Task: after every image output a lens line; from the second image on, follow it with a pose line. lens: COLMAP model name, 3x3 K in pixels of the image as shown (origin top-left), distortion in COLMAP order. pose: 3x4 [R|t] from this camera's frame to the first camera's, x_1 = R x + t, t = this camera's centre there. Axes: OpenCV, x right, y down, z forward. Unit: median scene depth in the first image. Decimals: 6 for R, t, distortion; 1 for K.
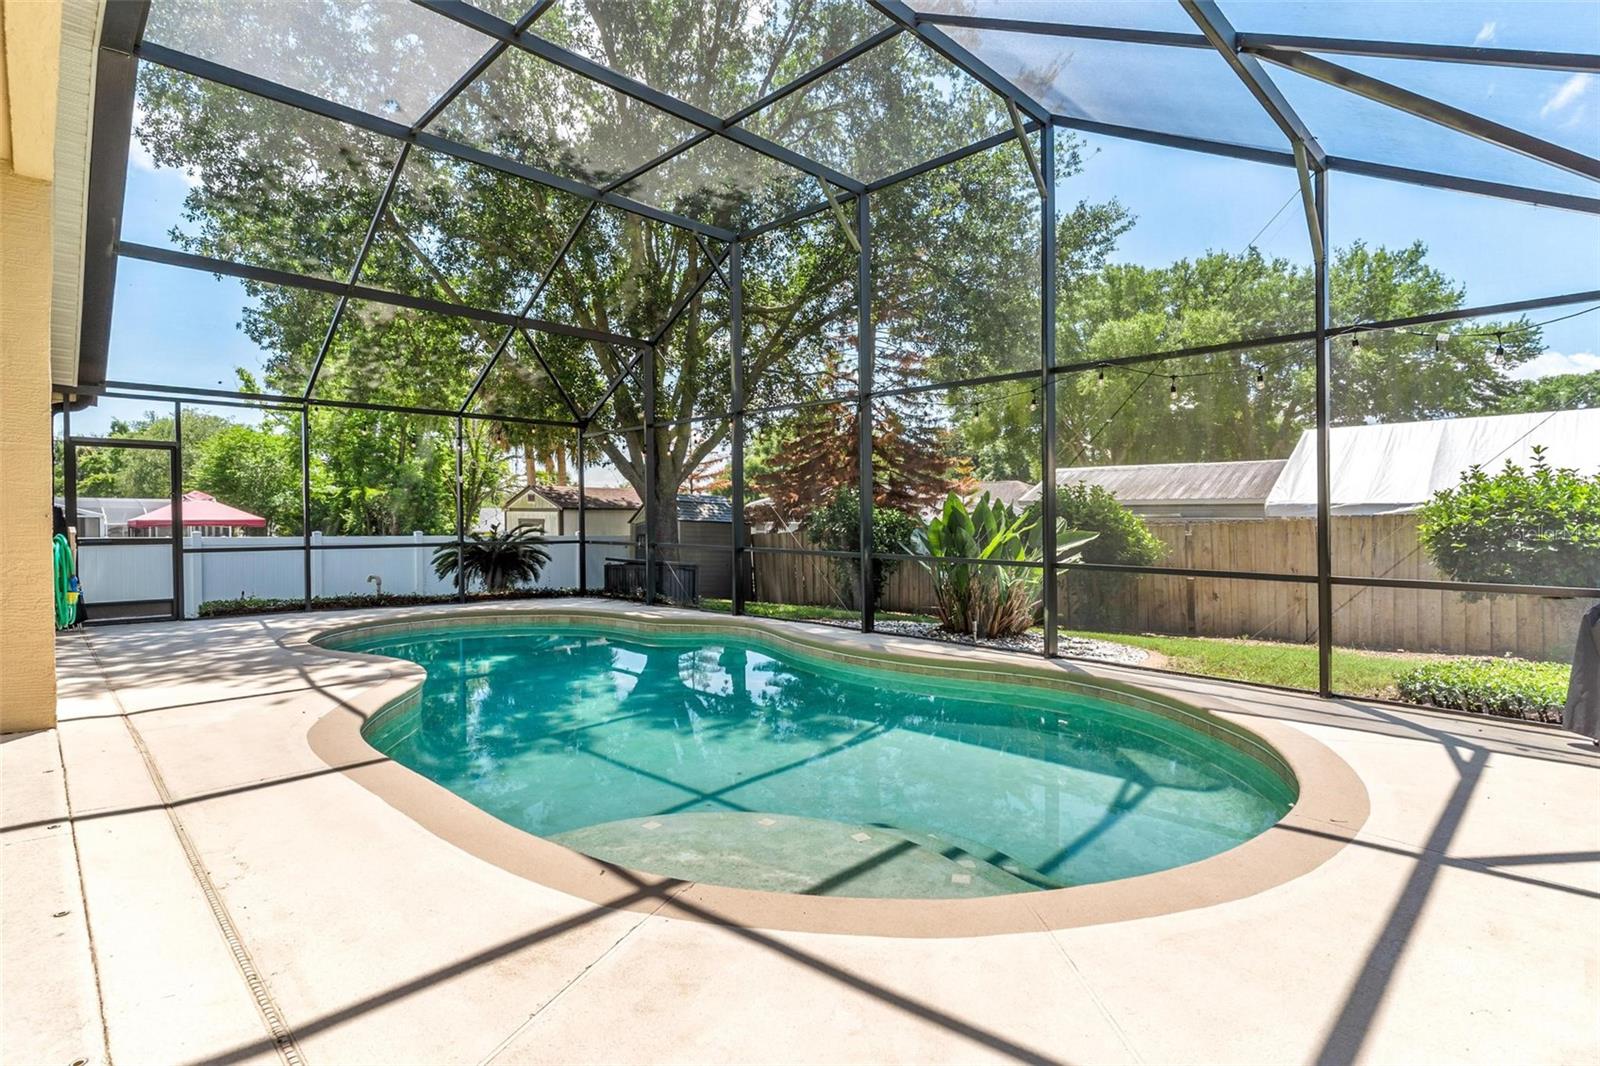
lens RADIAL K [[783.5, 0, 801.7], [0, 783.5, 527.1], [0, 0, 1]] dist [0.003999, -0.000947]
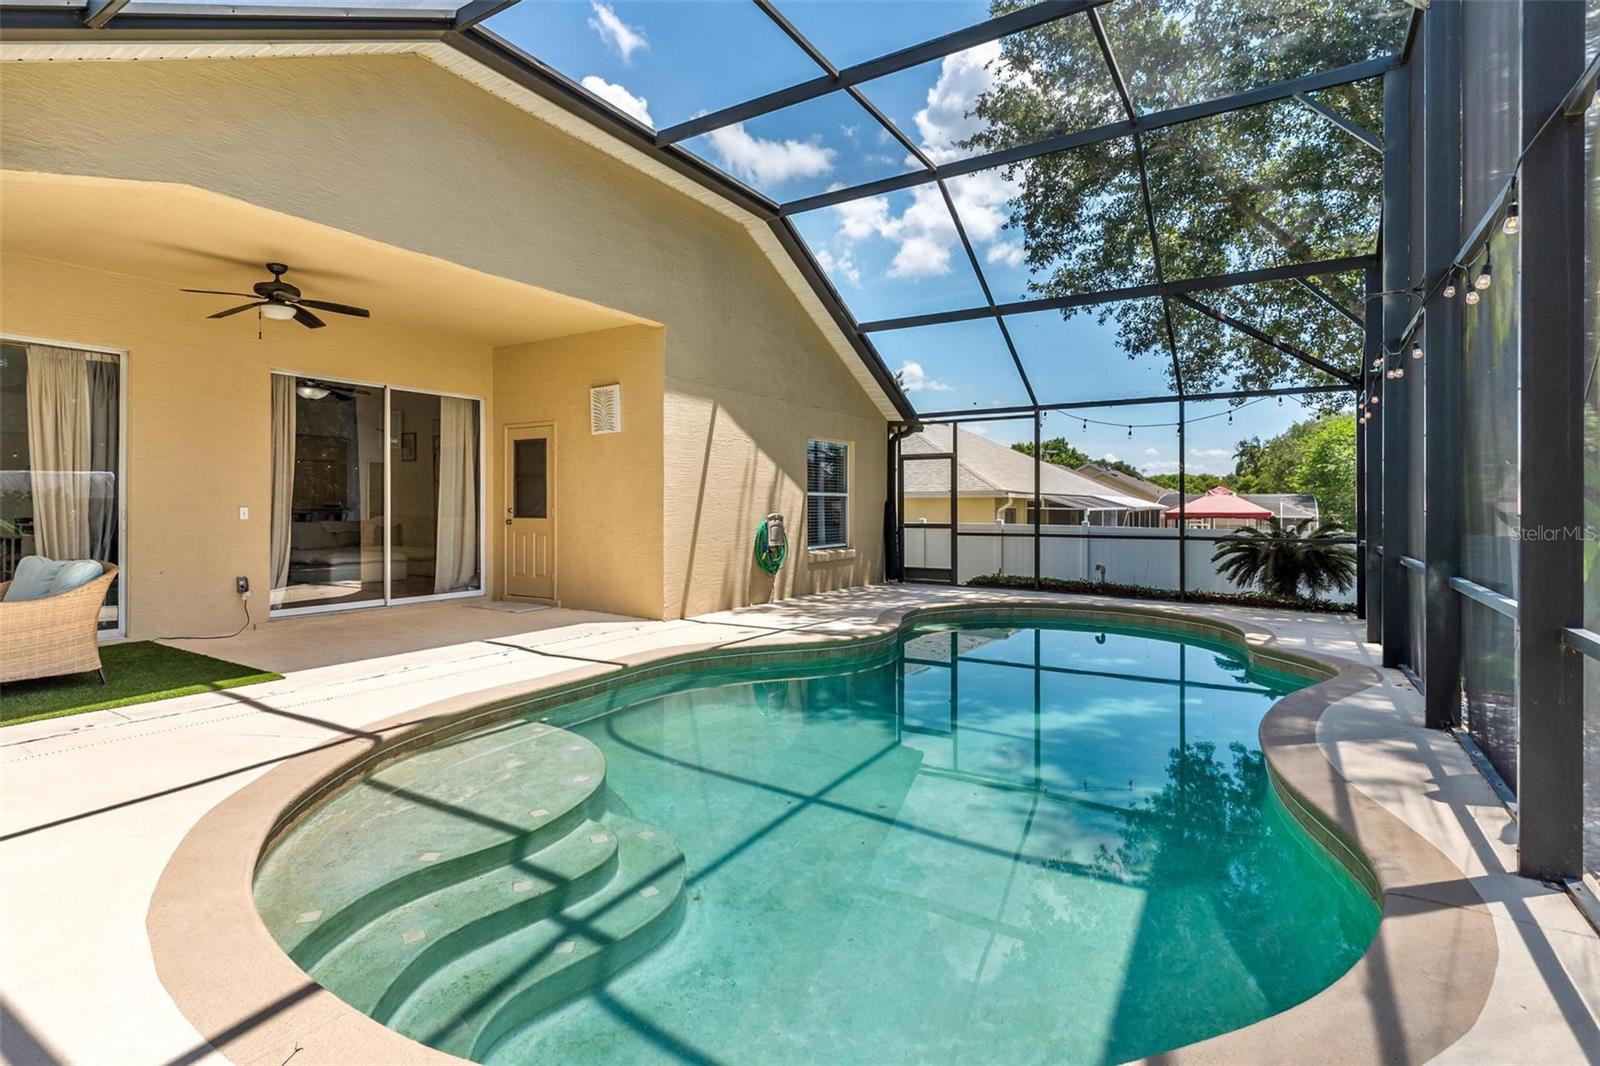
lens RADIAL K [[783.5, 0, 774.5], [0, 783.5, 504.4], [0, 0, 1]] dist [0.003999, -0.000947]
pose [[0.197246, -0.006808, -0.980330, 0.766637], [-0.014420, 0.999848, -0.009844, -0.003160], [0.980248, 0.016078, 0.197118, 0.728520]]
